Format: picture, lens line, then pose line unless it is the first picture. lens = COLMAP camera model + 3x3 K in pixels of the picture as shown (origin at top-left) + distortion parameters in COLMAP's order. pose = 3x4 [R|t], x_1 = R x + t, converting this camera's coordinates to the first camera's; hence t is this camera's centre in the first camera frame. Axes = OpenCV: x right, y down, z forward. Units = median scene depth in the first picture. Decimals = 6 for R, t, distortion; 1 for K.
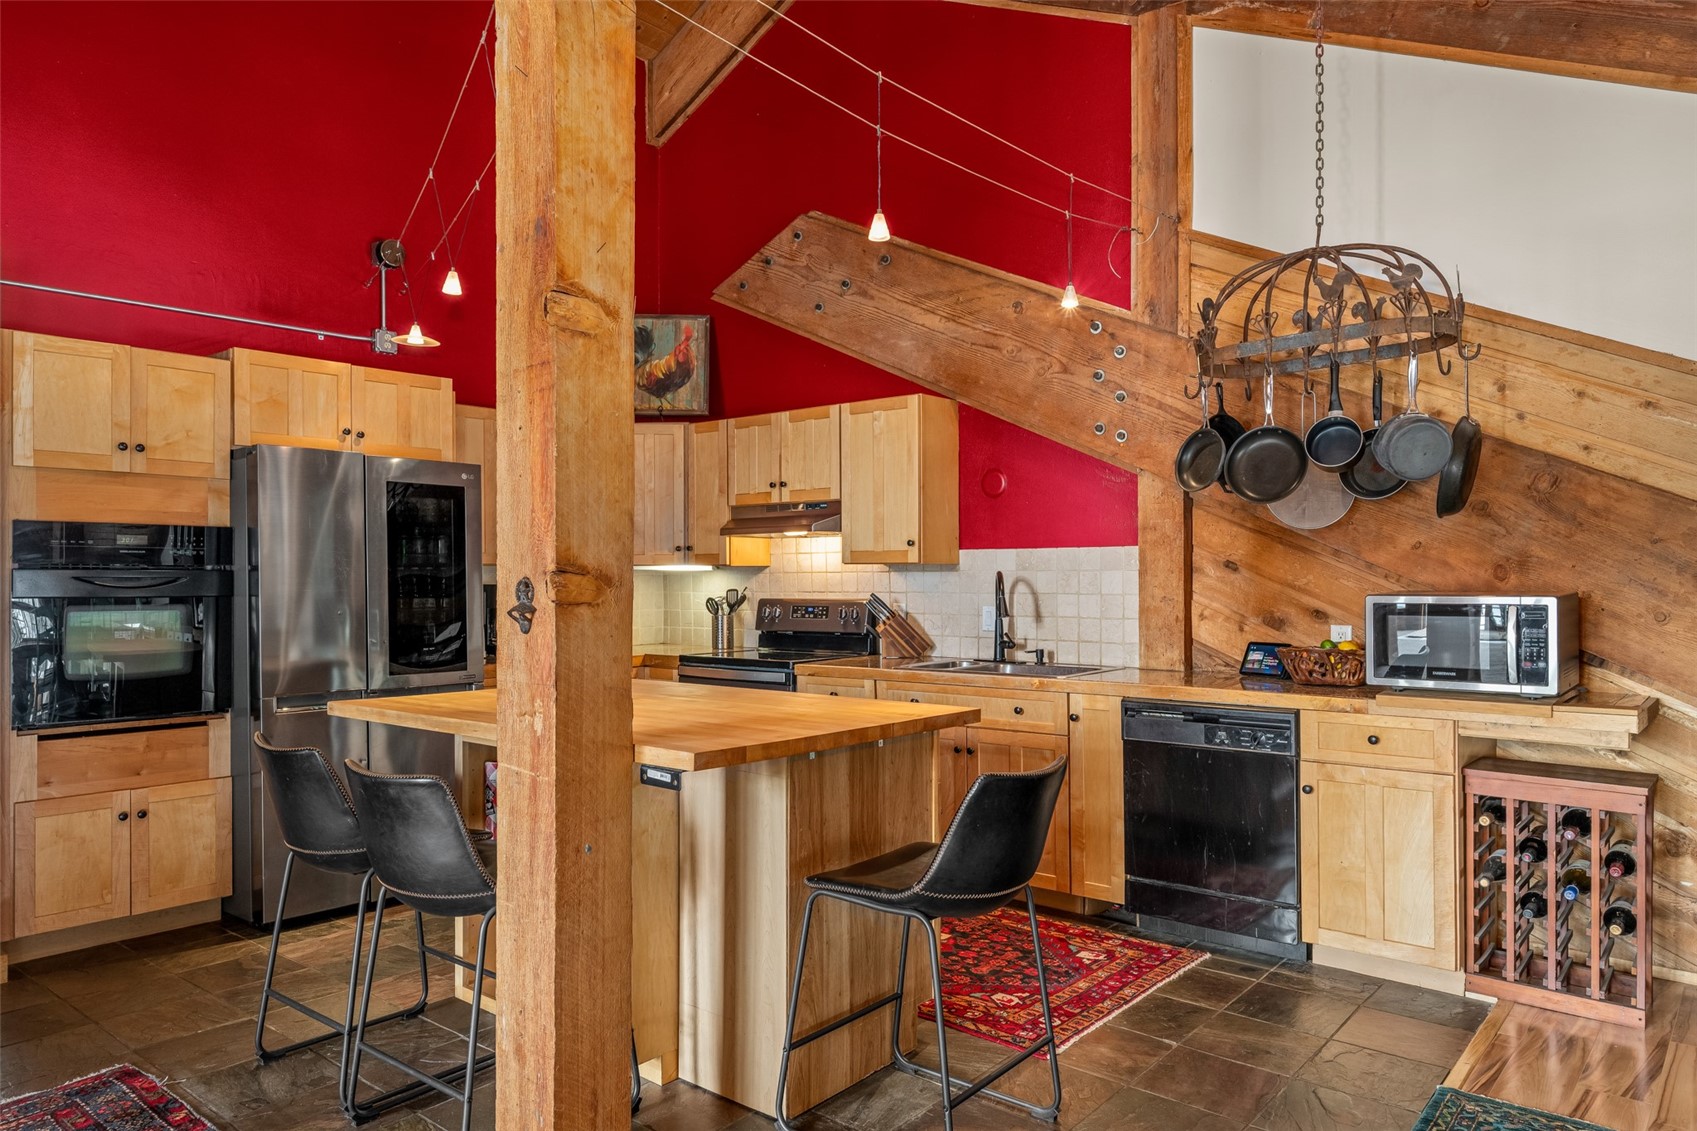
lens RADIAL K [[1138.7, 0, 848.6], [0, 1138.7, 589.8], [0, 0, 1]] dist [-0.000856, 0.001262]
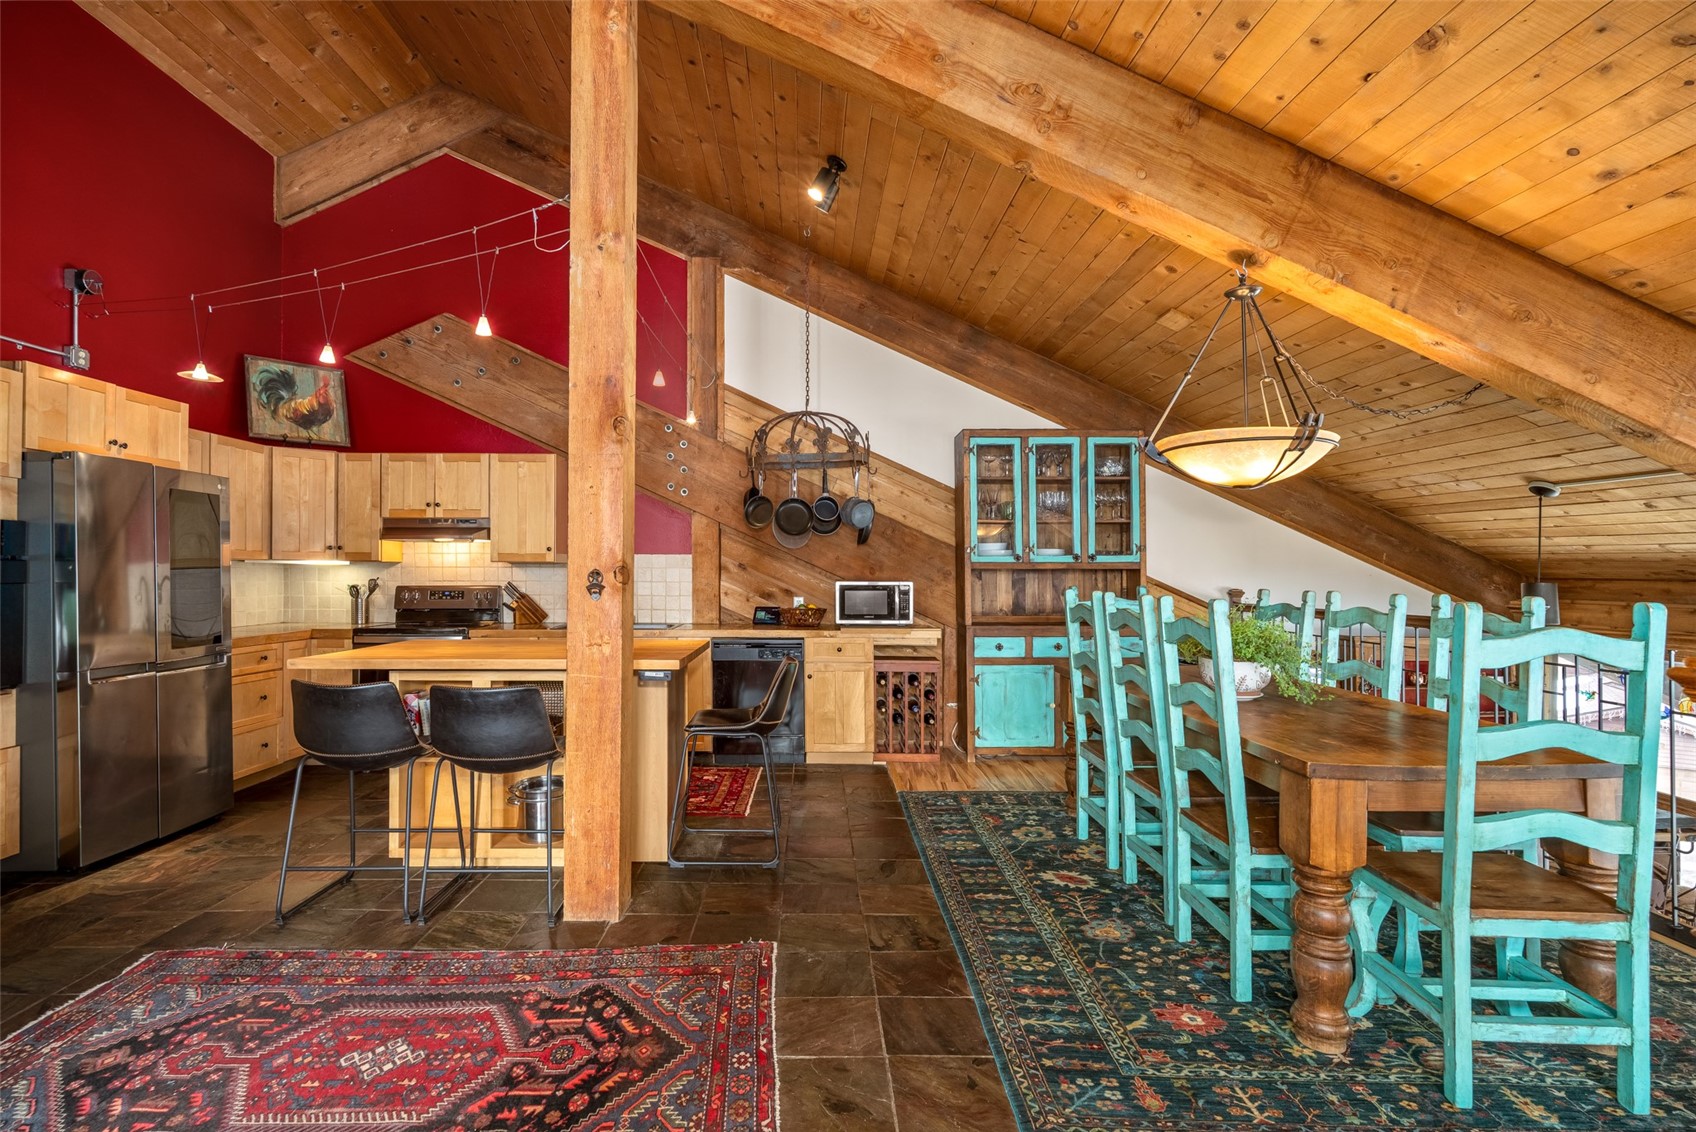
lens RADIAL K [[829.6, 0, 848.0], [0, 829.6, 566.0], [0, 0, 1]] dist [0.000880, 0.000189]
pose [[0.747273, 0.012159, 0.664406, -0.392810], [0.001147, 0.999807, -0.019588, 0.004596], [-0.664516, 0.015400, 0.747115, -0.117456]]
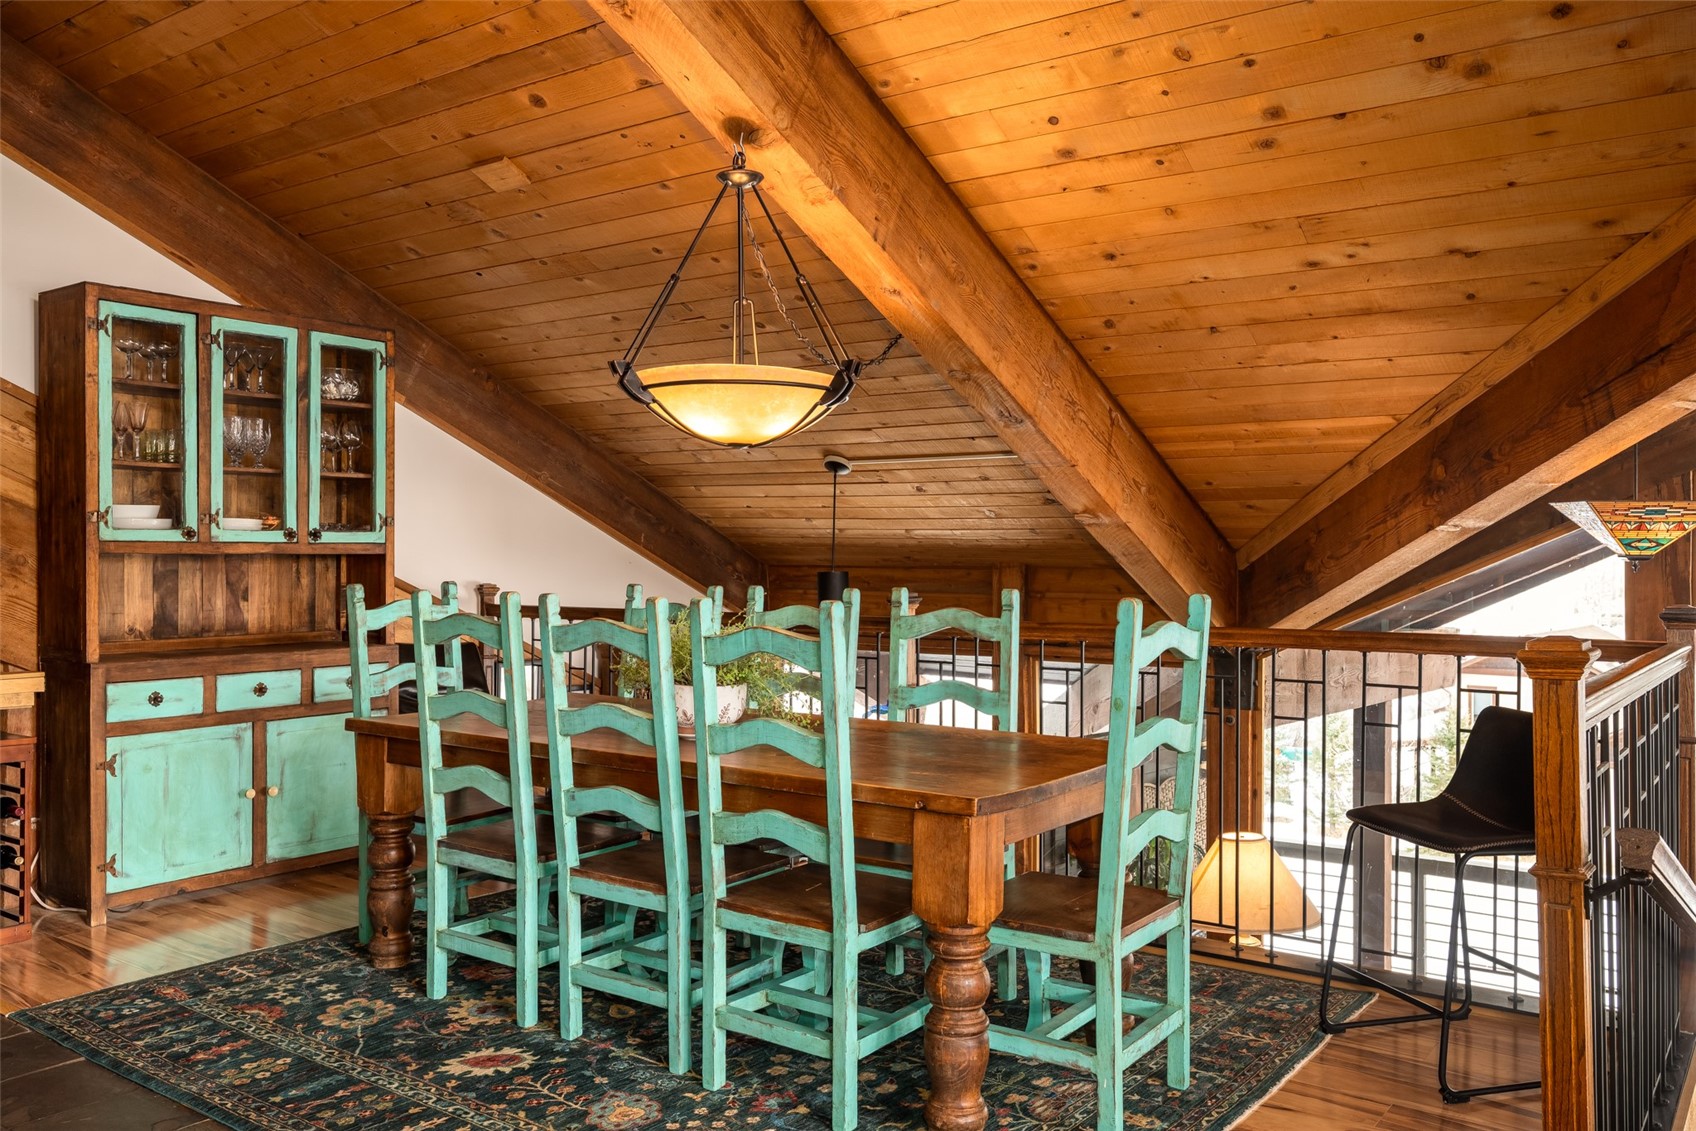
lens RADIAL K [[1297.0, 0, 848.0], [0, 1297.0, 565.5], [0, 0, 1]] dist [0.001024, 0.003099]
pose [[-0.078815, -0.001575, 0.996888, -0.473123], [0.008519, 0.999961, 0.002253, -0.002672], [-0.996853, 0.008670, -0.078798, 0.157546]]
